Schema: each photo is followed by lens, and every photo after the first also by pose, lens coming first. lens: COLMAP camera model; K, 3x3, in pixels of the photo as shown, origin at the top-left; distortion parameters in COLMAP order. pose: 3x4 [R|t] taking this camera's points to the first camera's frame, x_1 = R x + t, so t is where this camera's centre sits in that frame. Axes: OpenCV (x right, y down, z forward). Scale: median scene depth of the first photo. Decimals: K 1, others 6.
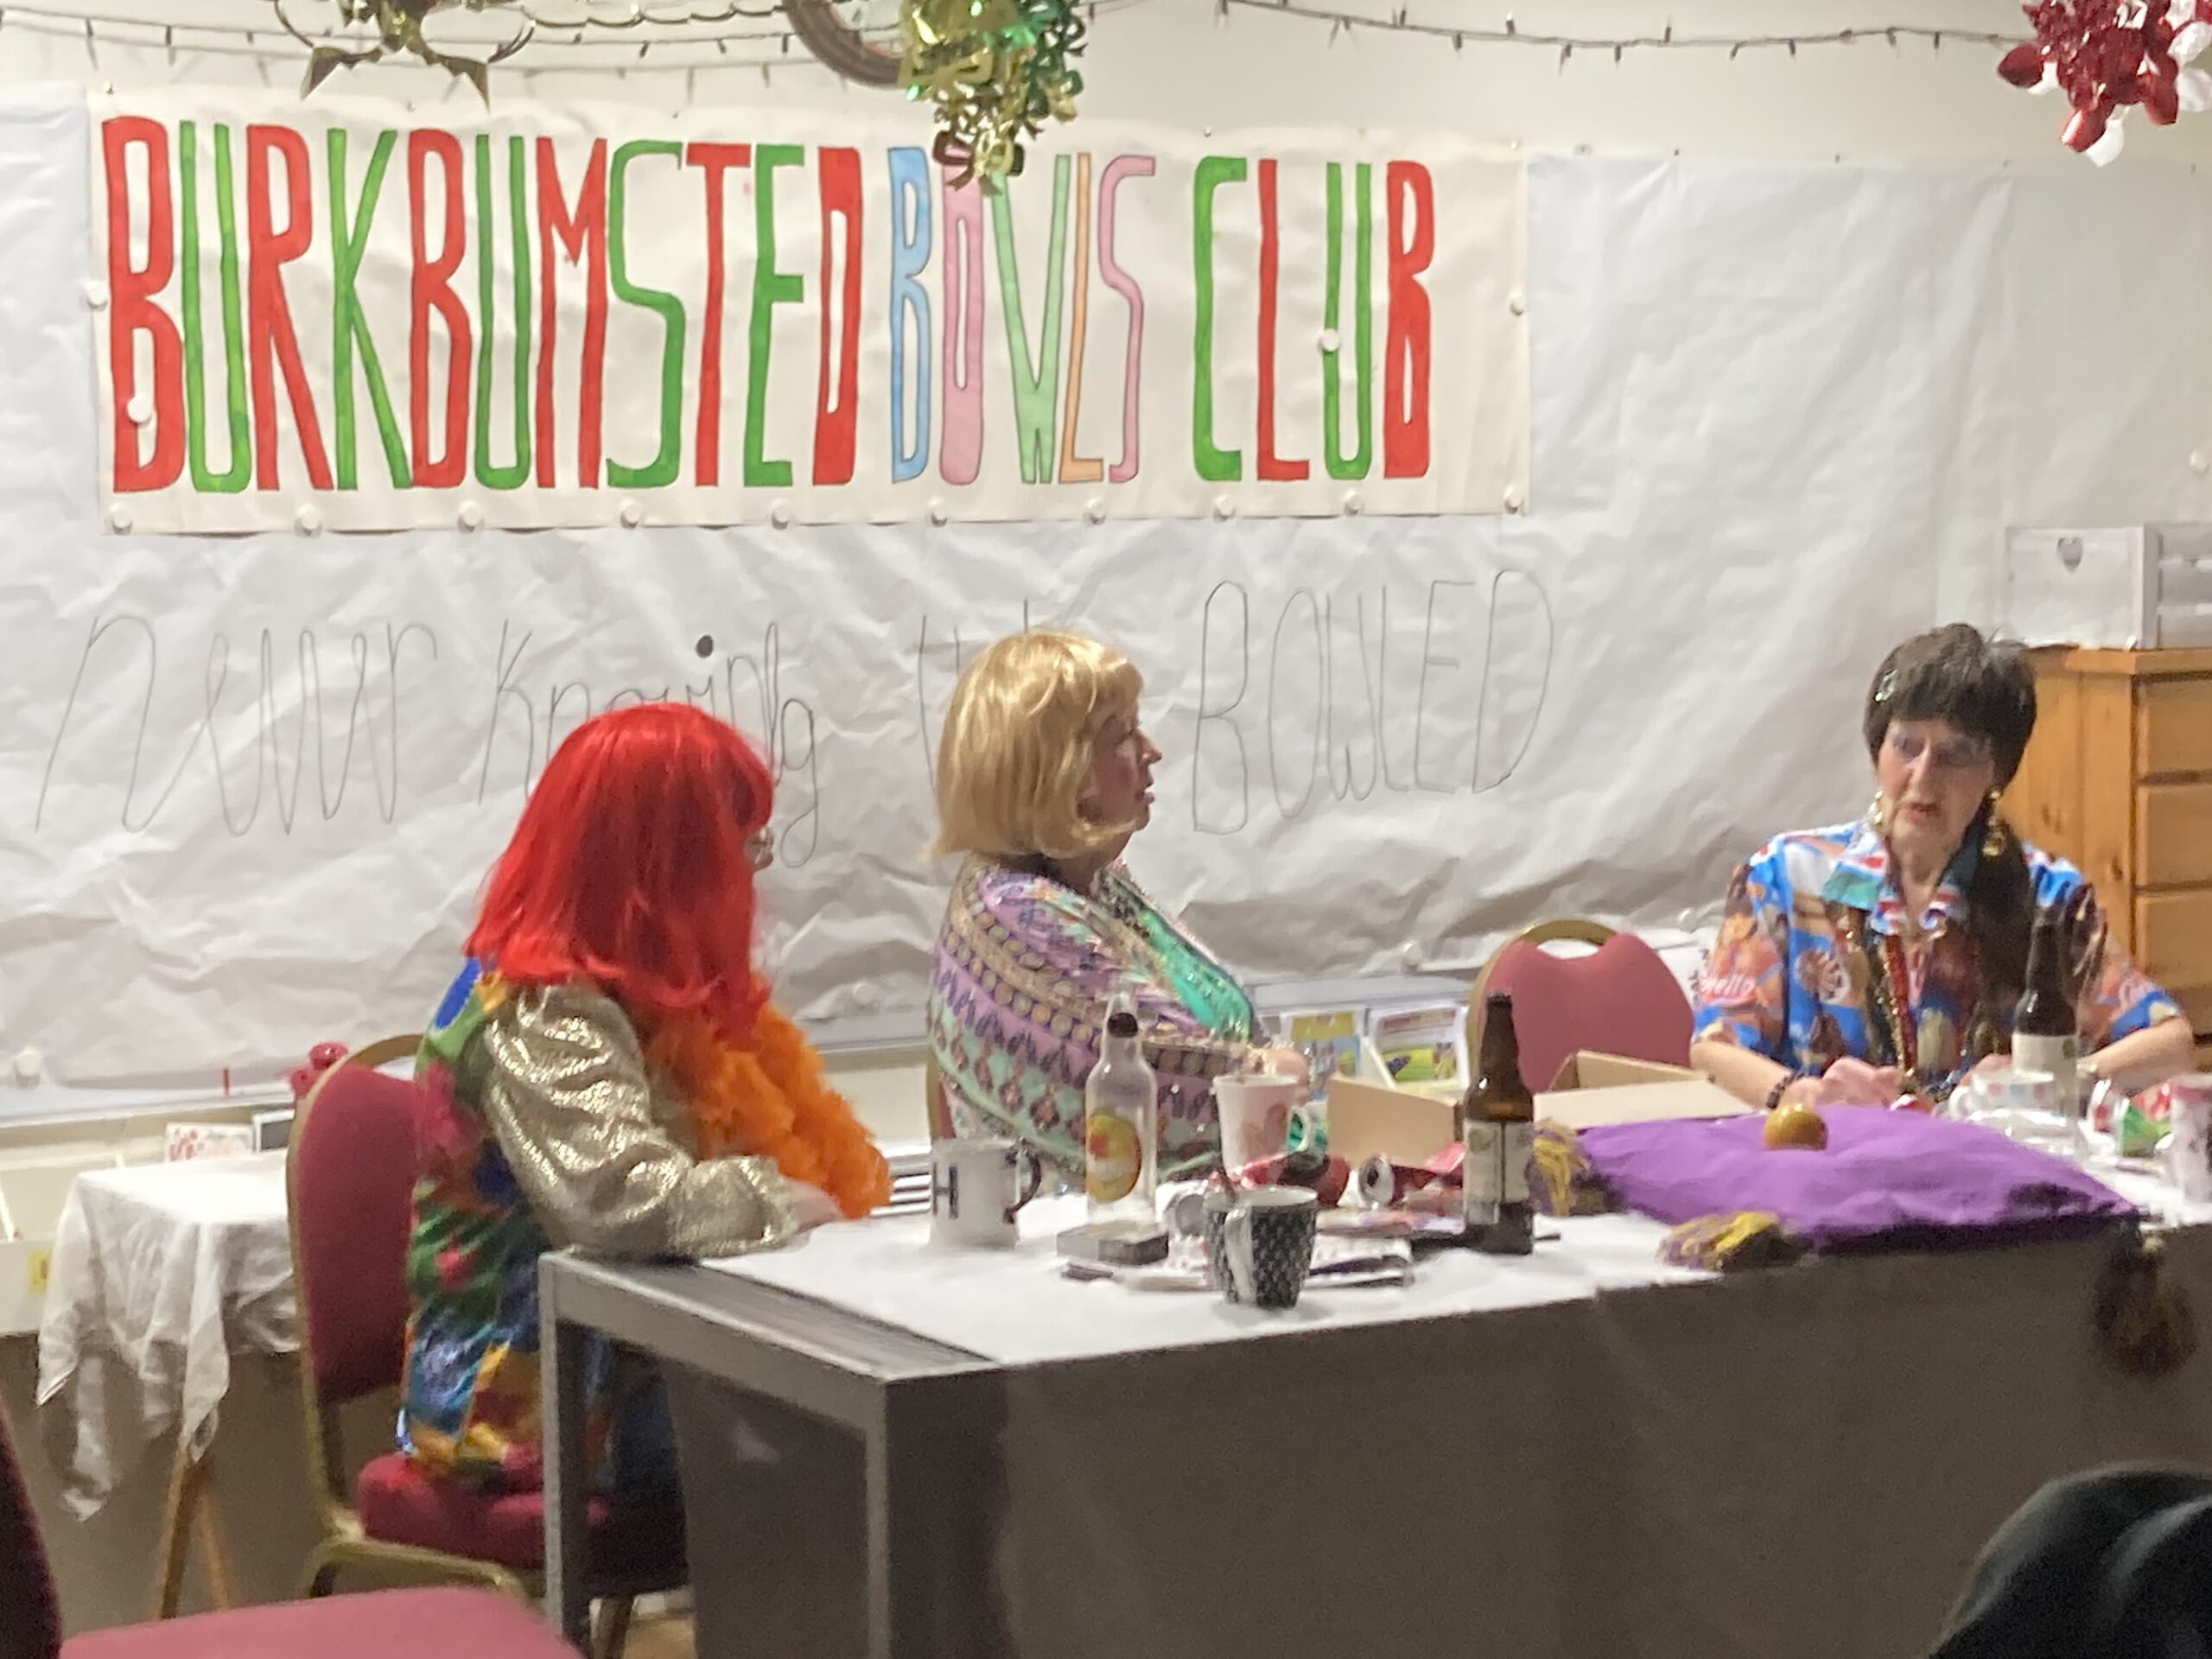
lens RADIAL K [[4665.0, 0, 1124.4], [0, 4665.0, 784.6], [0, 0, 1]] dist [0.180264, 0.000000]
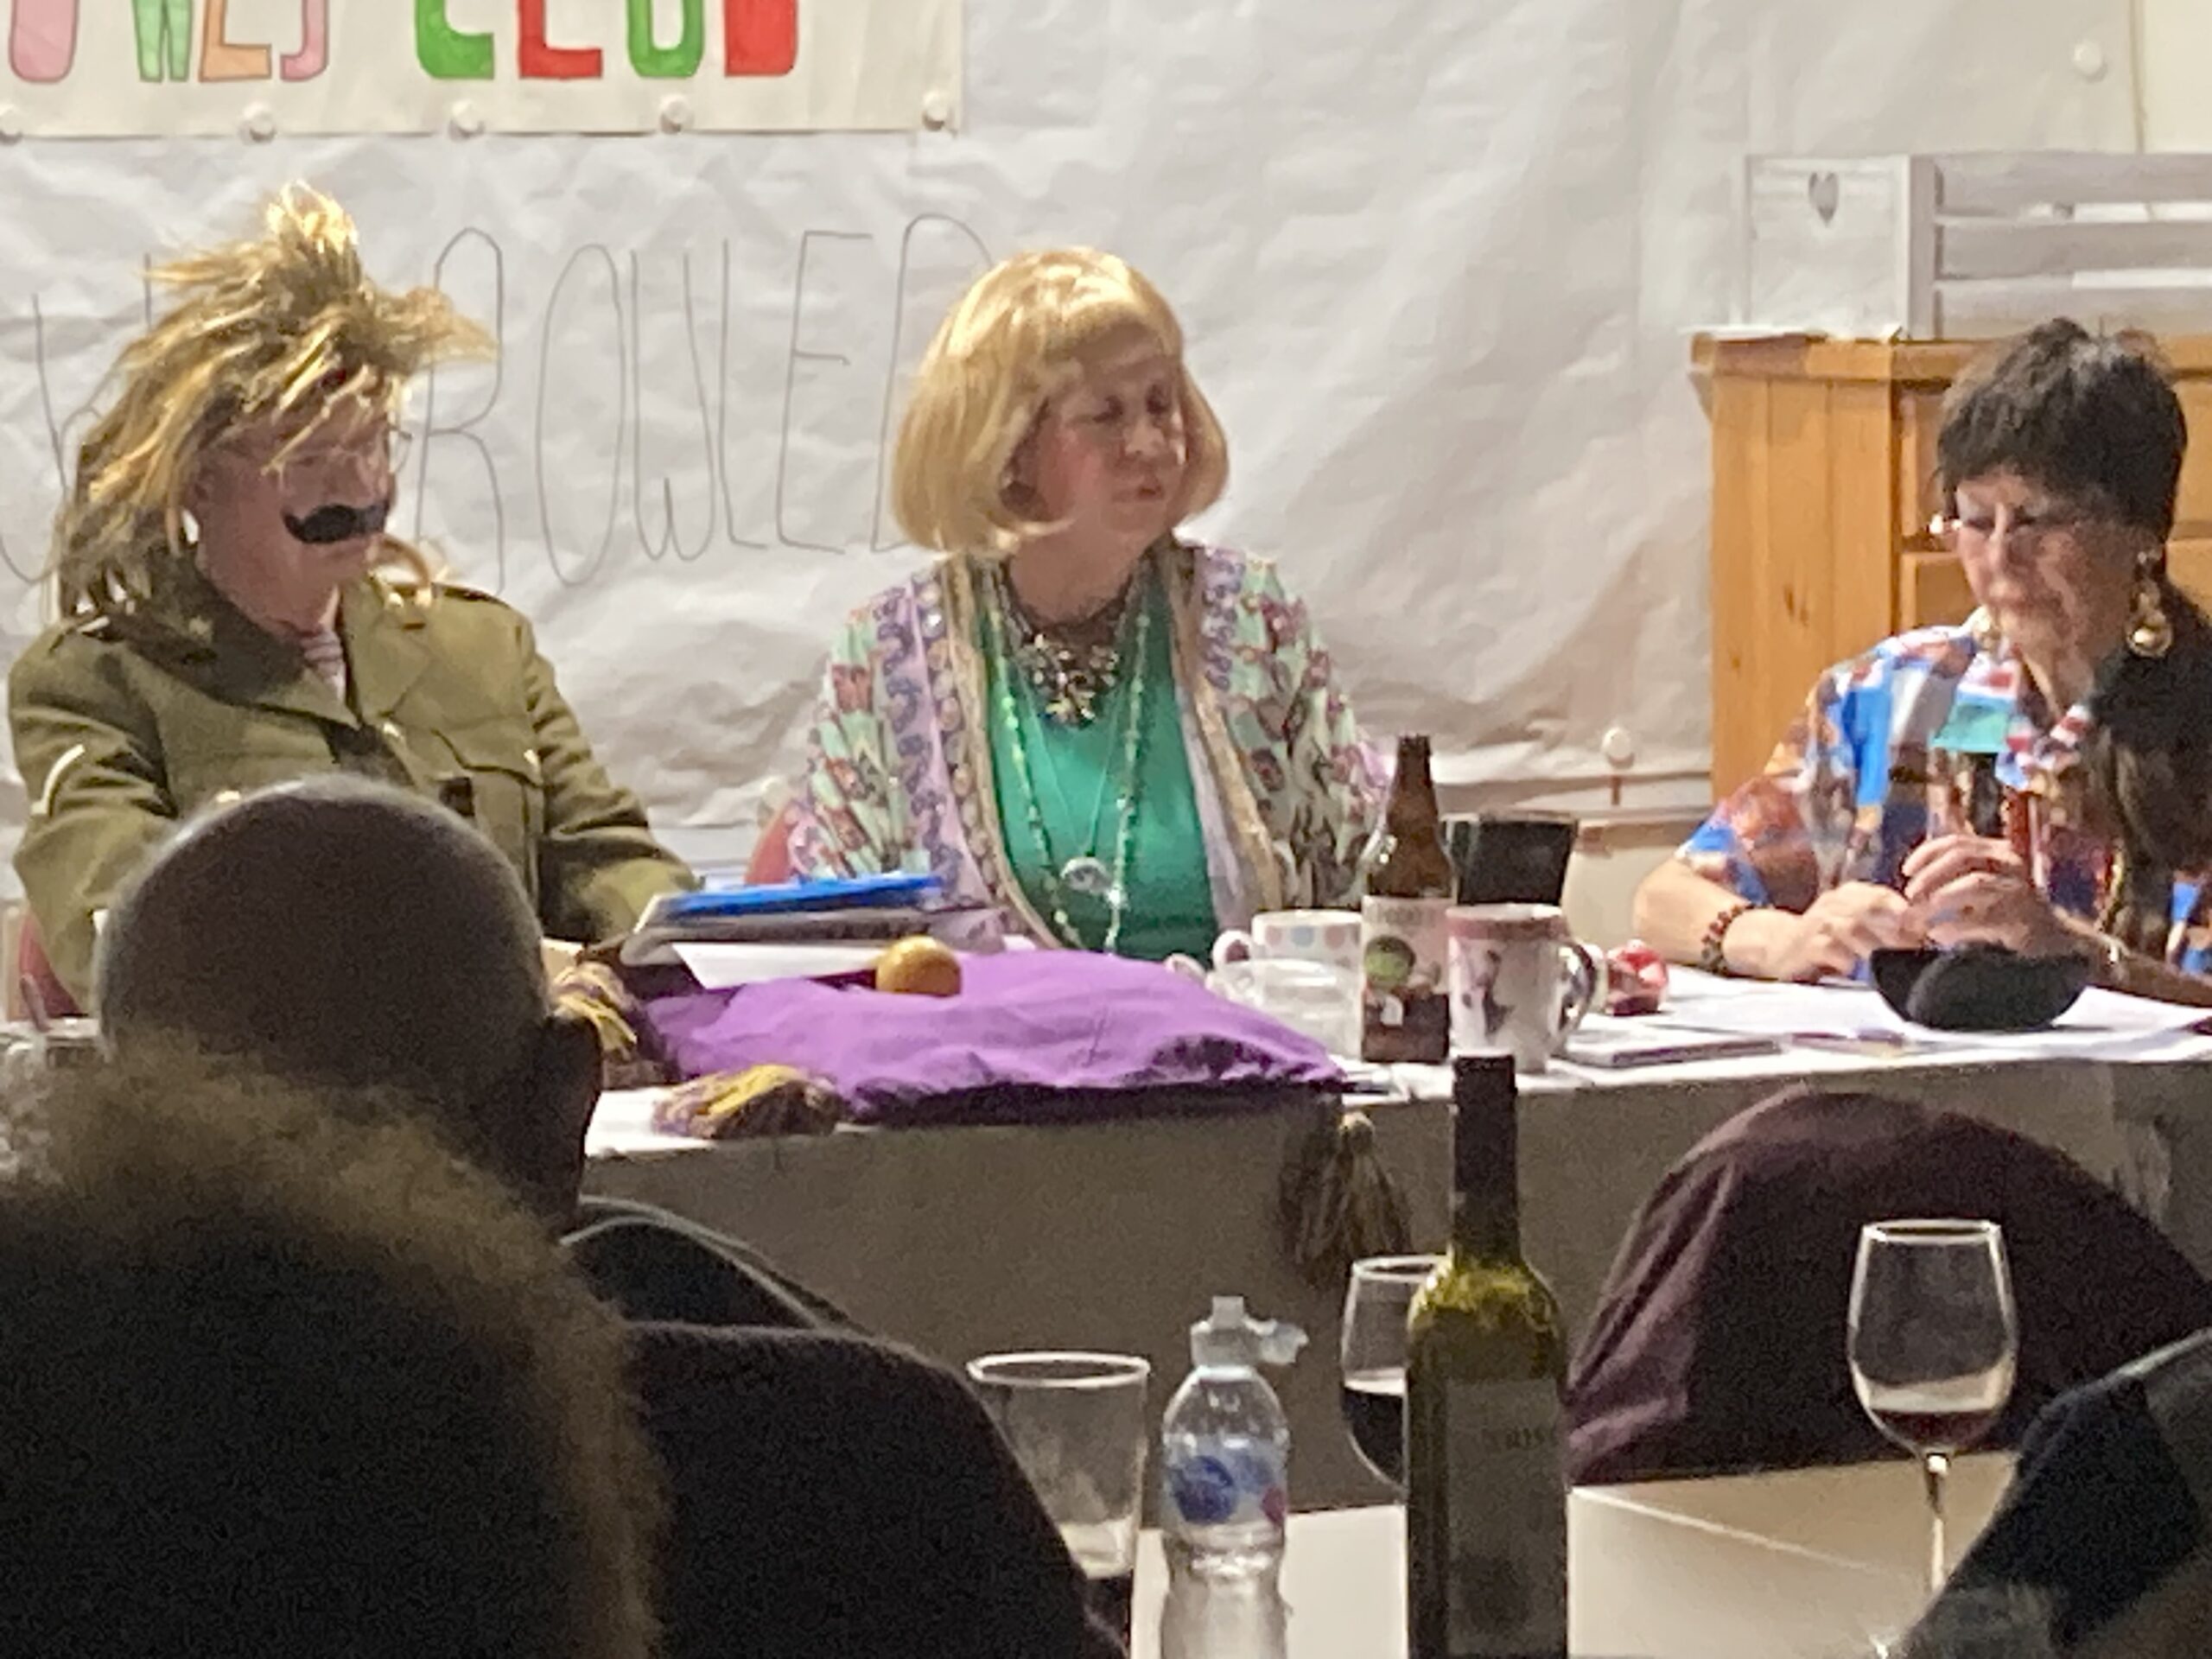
lens RADIAL K [[9048.1, 0, 1127.8], [0, 9048.1, 823.8], [0, 0, 1]] dist [0.327220, 0.000000]
pose [[0.999454, 0.005737, -0.032551, 0.168282], [-0.005145, 0.999820, 0.018258, 0.018179], [0.032650, -0.018081, 0.999303, -0.315413]]
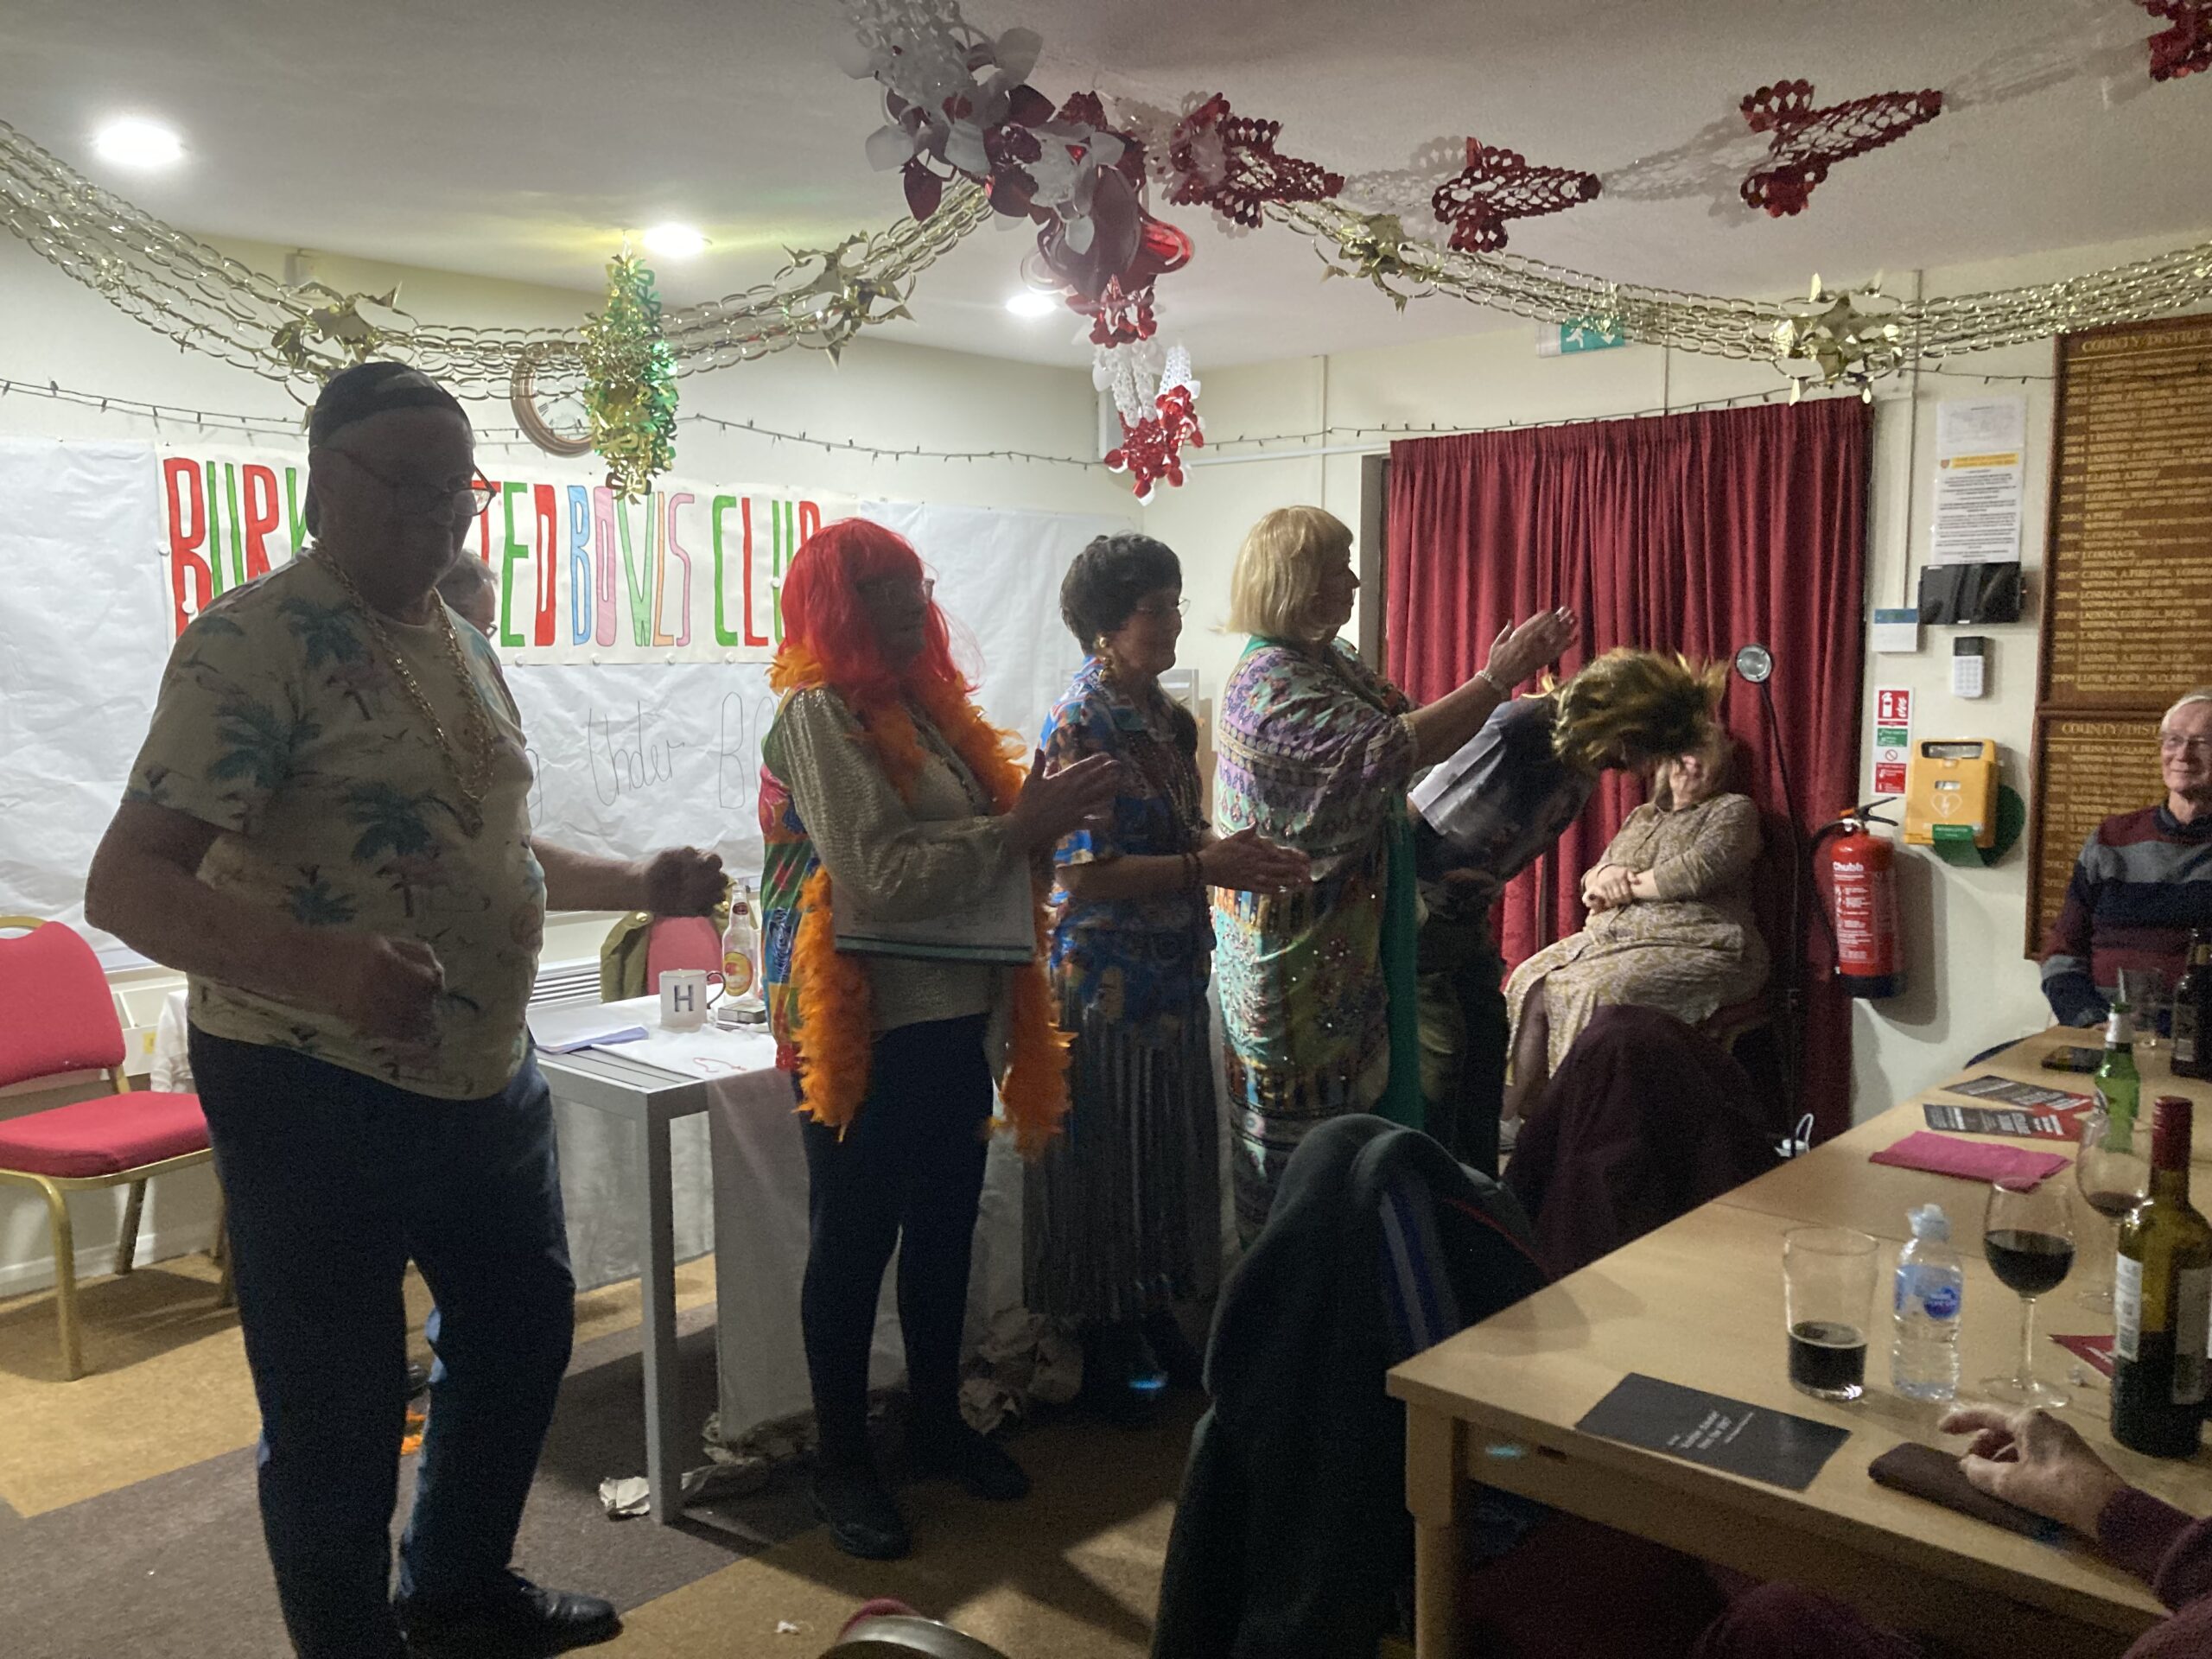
lens RADIAL K [[1863.7, 0, 1111.9], [0, 1863.7, 839.7], [0, 0, 1]] dist [0.035868, -0.063324]
pose [[0.963495, -0.025110, 0.266547, -0.043103], [0.016708, 0.999291, 0.033742, -0.001550], [-0.267205, -0.028057, 0.963231, 0.121693]]
